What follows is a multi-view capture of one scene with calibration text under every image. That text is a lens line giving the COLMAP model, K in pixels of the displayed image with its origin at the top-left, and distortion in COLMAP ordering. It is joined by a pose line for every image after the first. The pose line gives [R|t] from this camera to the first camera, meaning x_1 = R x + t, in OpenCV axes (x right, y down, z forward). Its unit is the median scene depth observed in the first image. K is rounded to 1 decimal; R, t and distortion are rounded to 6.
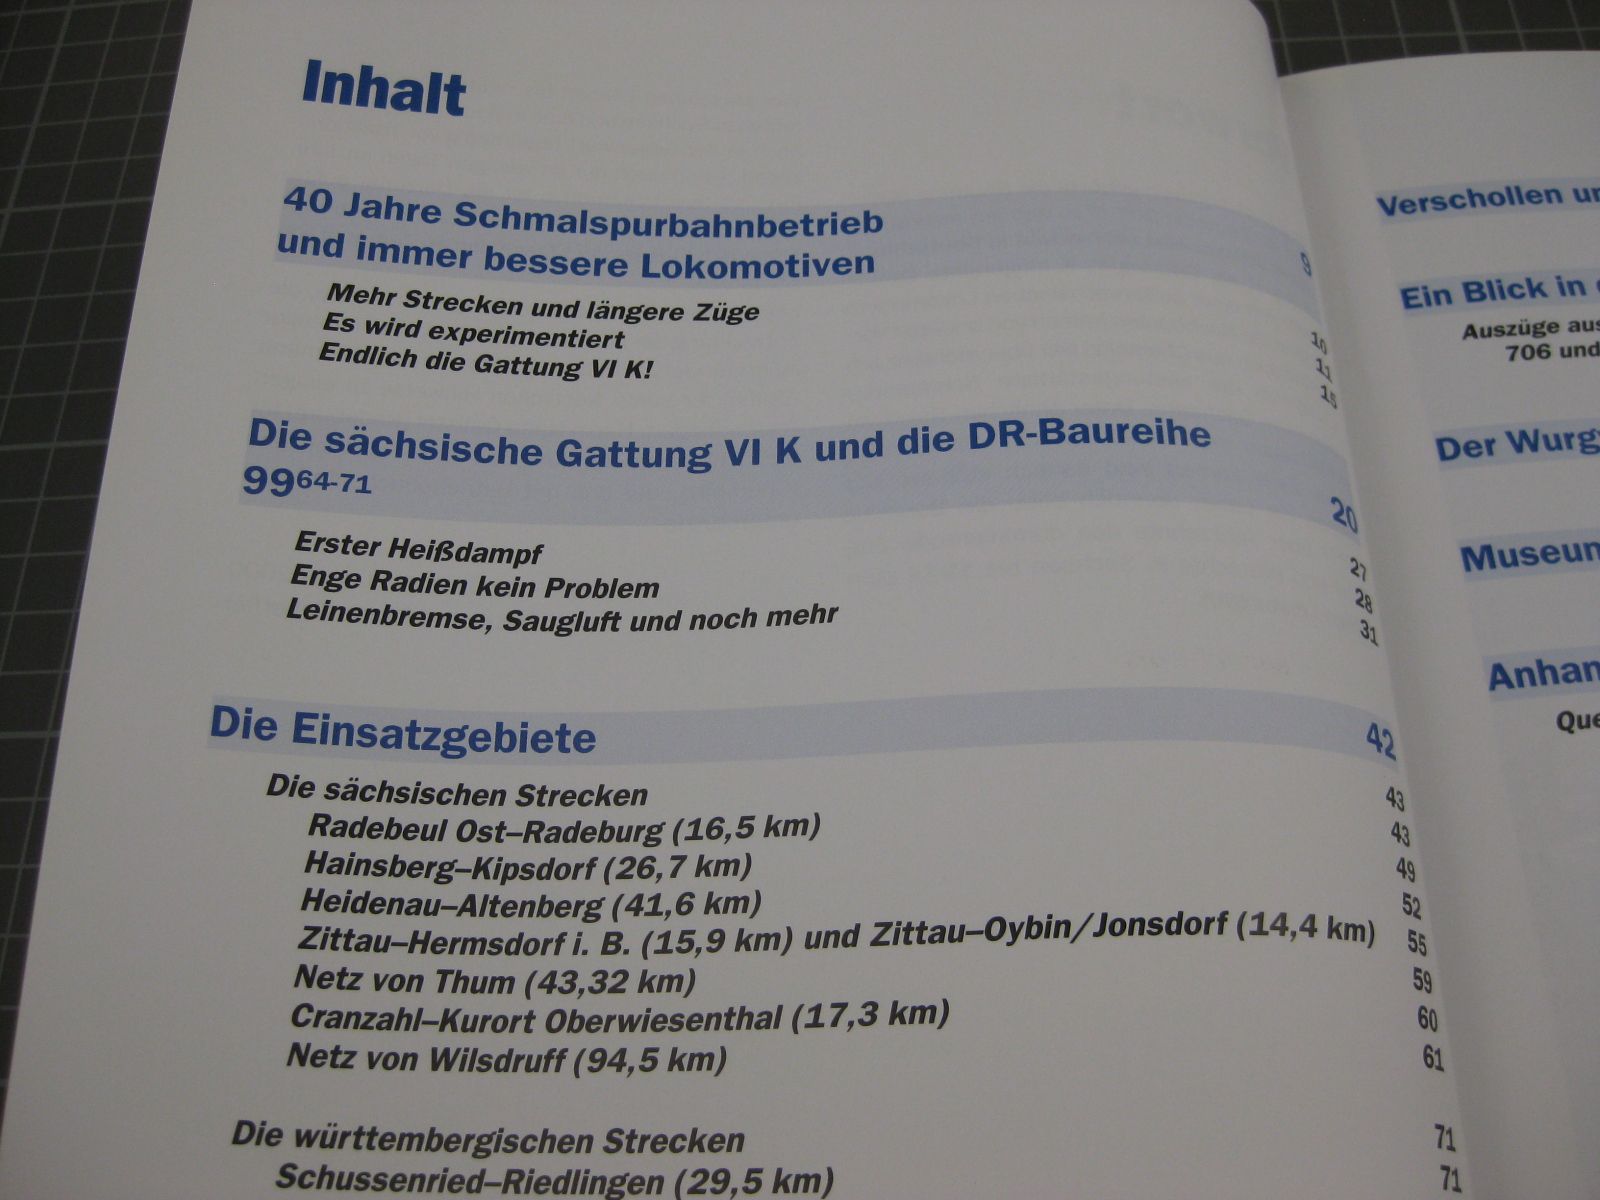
lens RADIAL K [[1750.6, 0, 809.0], [0, 1750.6, 610.9], [0, 0, 1]] dist [-0.098452, 0.000000]
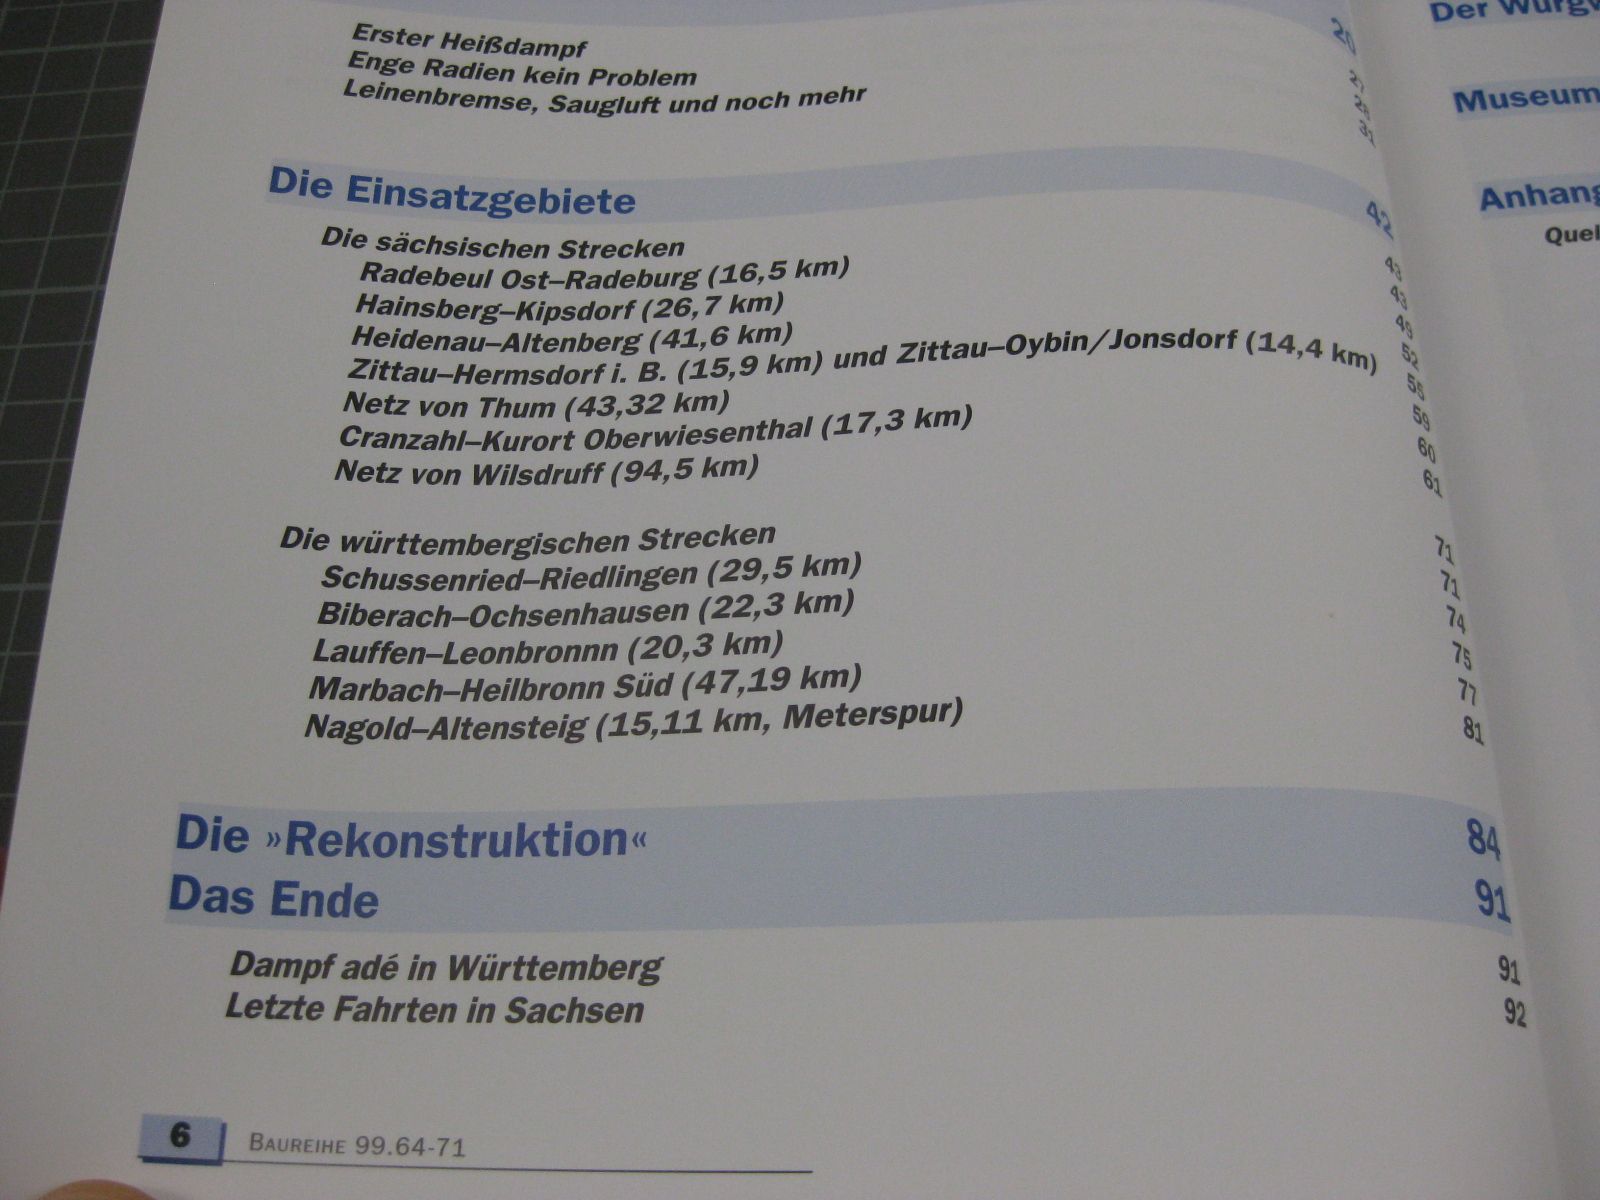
lens RADIAL K [[1750.6, 0, 790.5], [0, 1750.6, 598.7], [0, 0, 1]] dist [-0.098452, 0.000000]
pose [[0.999868, 0.016244, 0.000446, -0.025377], [-0.016241, 0.999851, -0.005838, 0.319594], [-0.000541, 0.005830, 0.999983, -0.048003]]
